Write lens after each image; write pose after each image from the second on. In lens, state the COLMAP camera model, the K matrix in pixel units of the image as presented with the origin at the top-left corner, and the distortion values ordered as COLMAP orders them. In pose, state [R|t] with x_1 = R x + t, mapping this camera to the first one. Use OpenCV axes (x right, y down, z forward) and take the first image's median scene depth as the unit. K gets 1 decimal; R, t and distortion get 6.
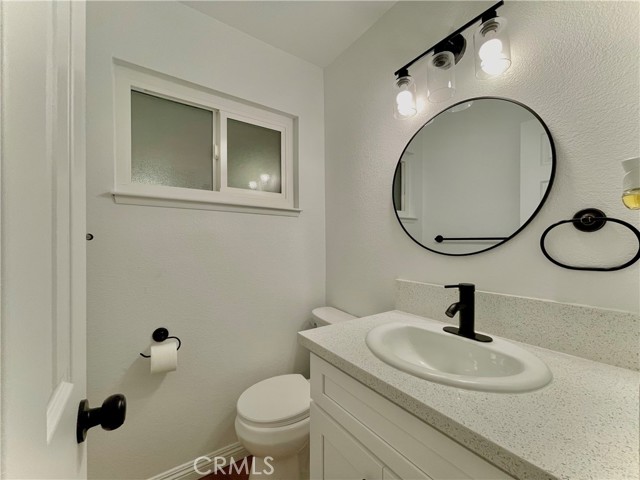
lens RADIAL K [[261.4, 0, 321.0], [0, 261.4, 242.5], [0, 0, 1]] dist [0.001025, 0.000553]
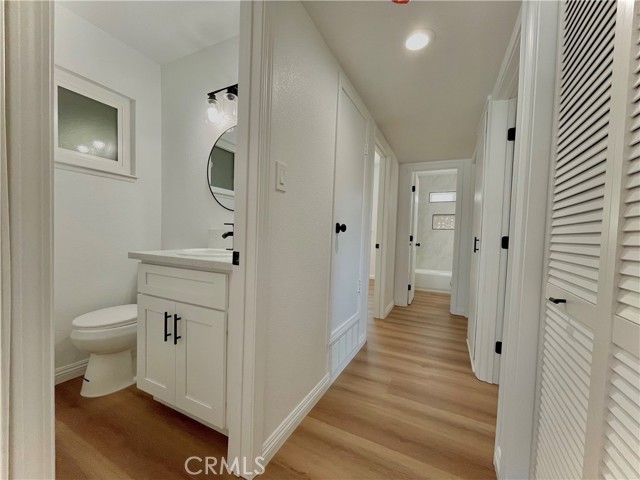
lens RADIAL K [[261.4, 0, 319.9], [0, 261.4, 239.4], [0, 0, 1]] dist [0.001025, 0.000553]
pose [[0.879646, 0.018607, 0.475265, 0.103485], [-0.031915, 0.999292, 0.019945, 0.120687], [-0.474557, -0.032713, 0.879617, -0.515289]]
